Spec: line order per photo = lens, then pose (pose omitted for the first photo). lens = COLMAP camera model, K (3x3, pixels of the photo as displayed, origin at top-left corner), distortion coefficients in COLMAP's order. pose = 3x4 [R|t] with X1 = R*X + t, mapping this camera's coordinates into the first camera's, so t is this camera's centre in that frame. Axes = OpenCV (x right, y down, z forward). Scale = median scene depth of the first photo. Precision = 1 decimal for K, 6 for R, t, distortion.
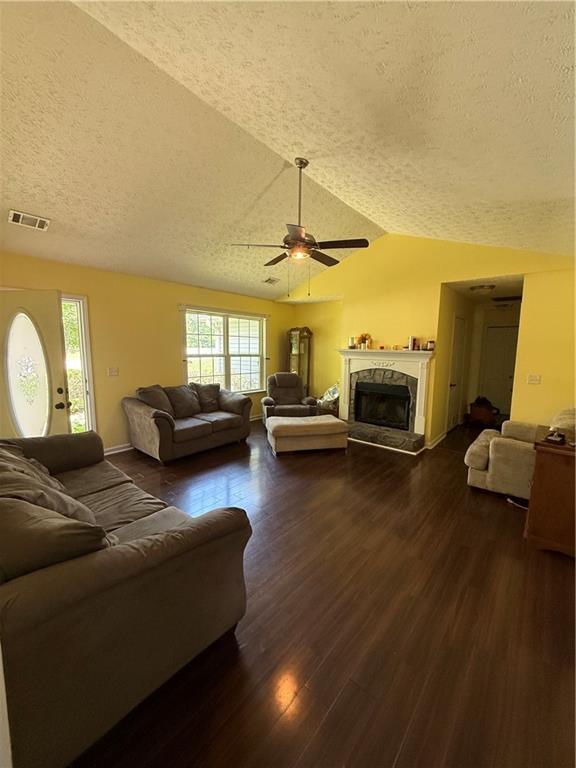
lens RADIAL K [[305.6, 0, 287.8], [0, 305.6, 383.1], [0, 0, 1]] dist [0.000906, 0.000107]
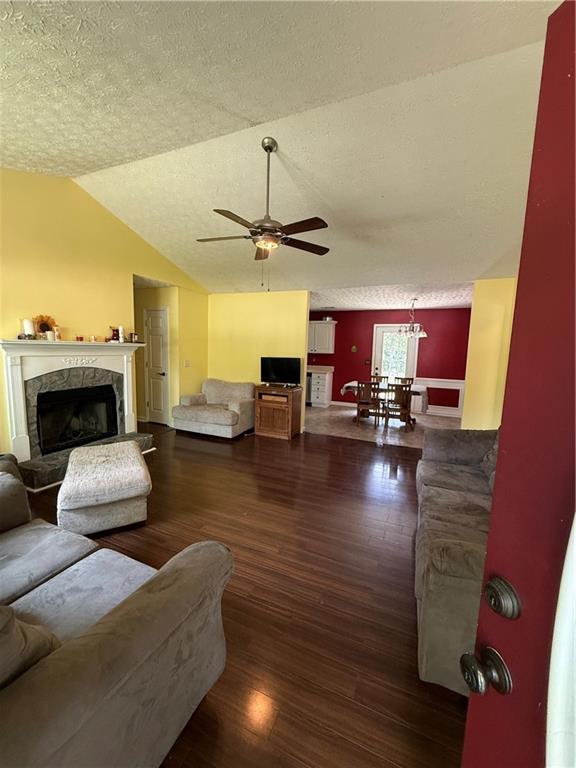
lens RADIAL K [[305.6, 0, 286.5], [0, 305.6, 384.6], [0, 0, 1]] dist [0.000906, 0.000107]
pose [[-0.281196, -0.134138, 0.950229, -0.532813], [0.089083, 0.982259, 0.165021, -0.083414], [-0.955507, 0.131053, -0.264258, 0.724336]]
